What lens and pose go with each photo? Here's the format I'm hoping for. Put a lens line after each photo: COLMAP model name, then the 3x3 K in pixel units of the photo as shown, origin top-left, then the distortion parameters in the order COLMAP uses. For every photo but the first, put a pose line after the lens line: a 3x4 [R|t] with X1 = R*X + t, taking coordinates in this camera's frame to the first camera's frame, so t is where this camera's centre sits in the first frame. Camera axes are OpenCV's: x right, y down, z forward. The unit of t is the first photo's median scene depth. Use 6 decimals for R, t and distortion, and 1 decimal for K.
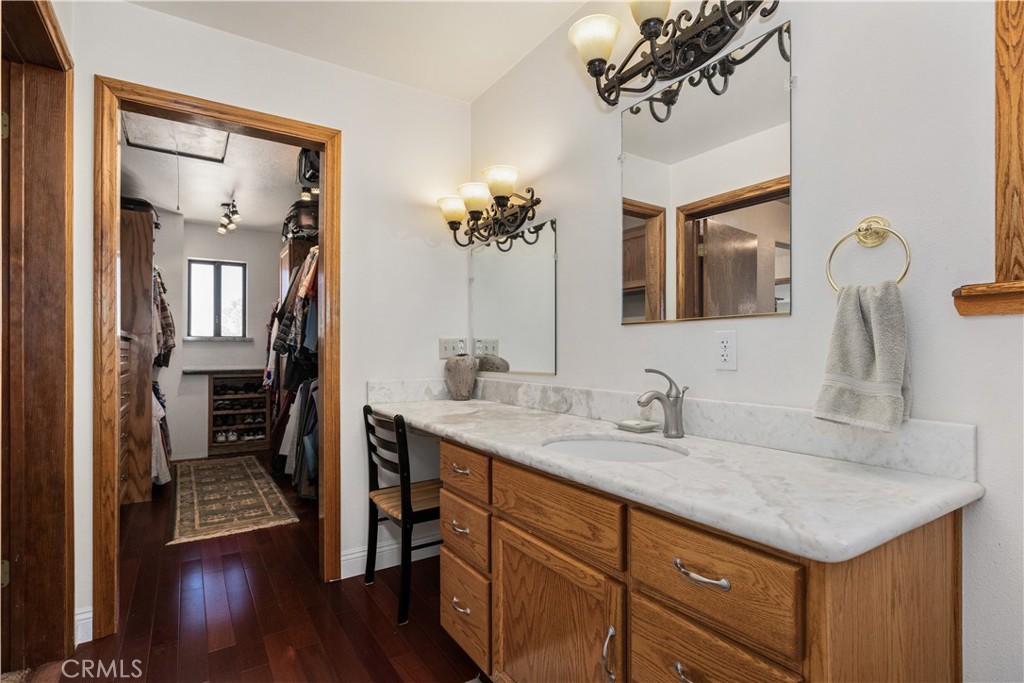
lens RADIAL K [[500.9, 0, 515.7], [0, 500.9, 347.6], [0, 0, 1]] dist [0.016711, 0.000321]
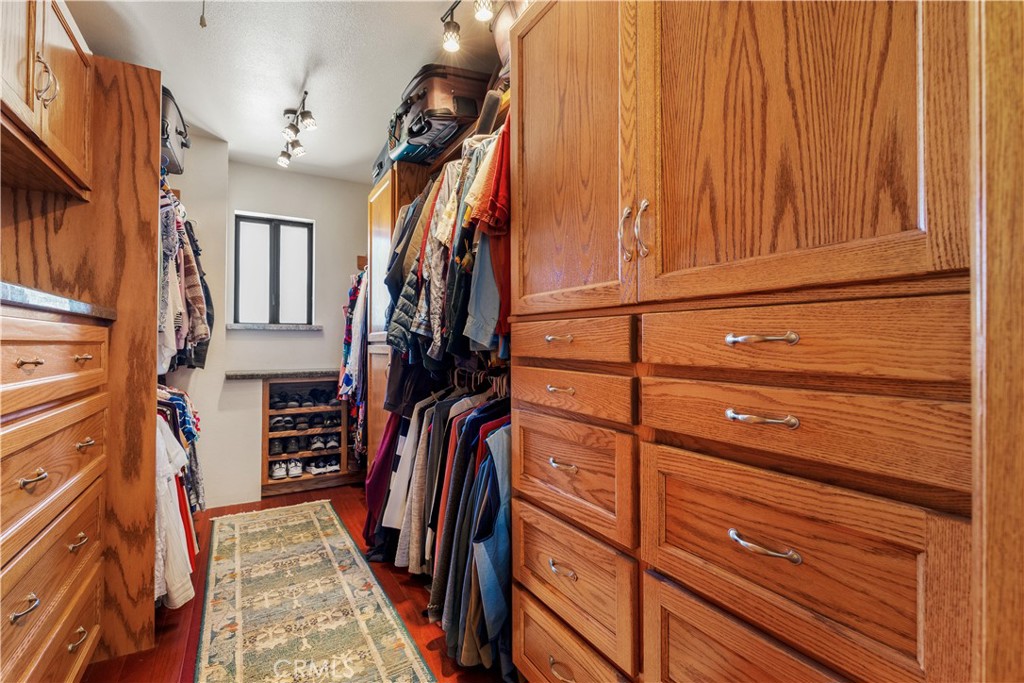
lens RADIAL K [[464.9, 0, 508.7], [0, 464.9, 337.0], [0, 0, 1]] dist [0.009229, -0.000412]
pose [[0.998413, 0.001482, -0.056298, -0.249873], [-0.001853, 0.999977, -0.006526, 0.000328], [0.056287, 0.006620, 0.998393, 0.402313]]
